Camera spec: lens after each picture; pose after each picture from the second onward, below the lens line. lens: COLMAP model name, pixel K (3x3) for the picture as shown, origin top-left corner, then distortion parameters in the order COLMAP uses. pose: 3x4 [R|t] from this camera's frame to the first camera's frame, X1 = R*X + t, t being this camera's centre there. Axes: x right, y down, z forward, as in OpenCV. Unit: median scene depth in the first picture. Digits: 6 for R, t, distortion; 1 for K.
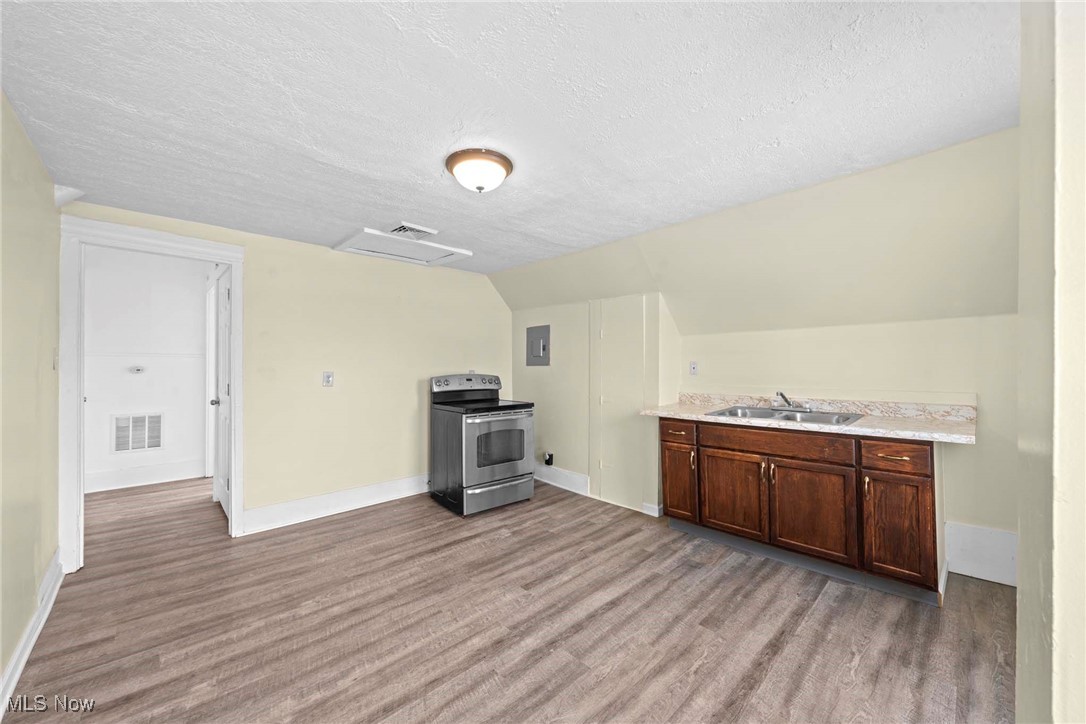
lens RADIAL K [[406.7, 0, 543.0], [0, 406.7, 362.0], [0, 0, 1]] dist [-0.002233, -0.000108]
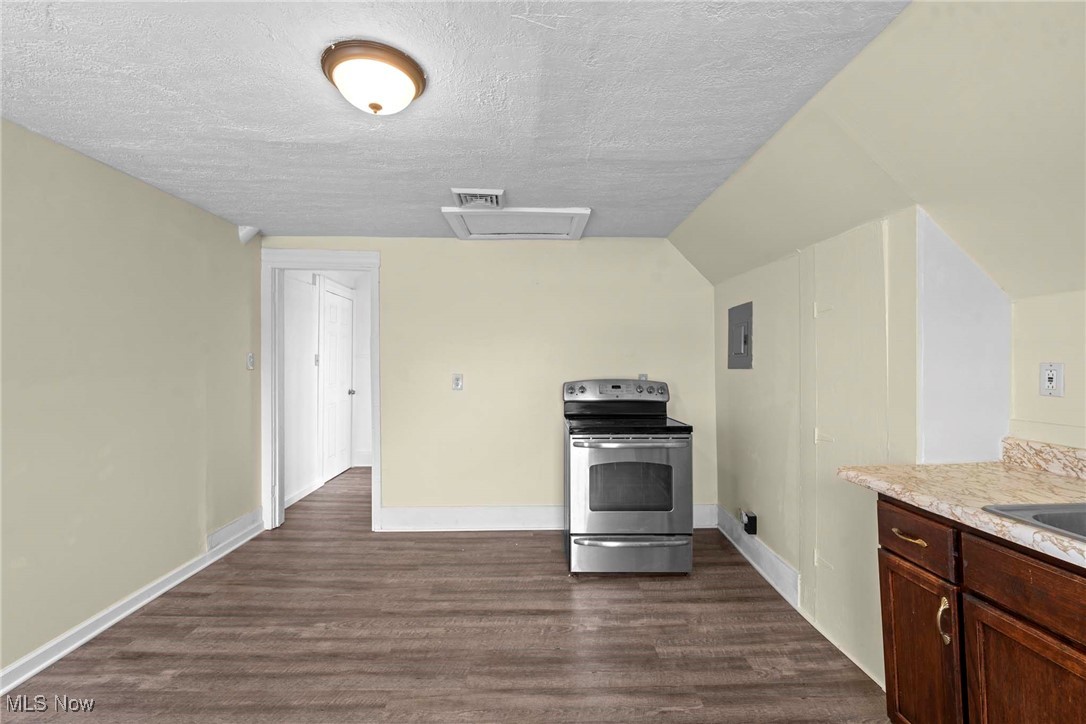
lens RADIAL K [[469.5, 0, 537.0], [0, 469.5, 358.4], [0, 0, 1]] dist [0.001058, 0.000067]
pose [[0.737109, -0.005906, -0.675748, 0.366613], [0.003043, 0.999981, -0.005422, -0.004255], [0.675767, 0.001940, 0.737113, 0.392181]]
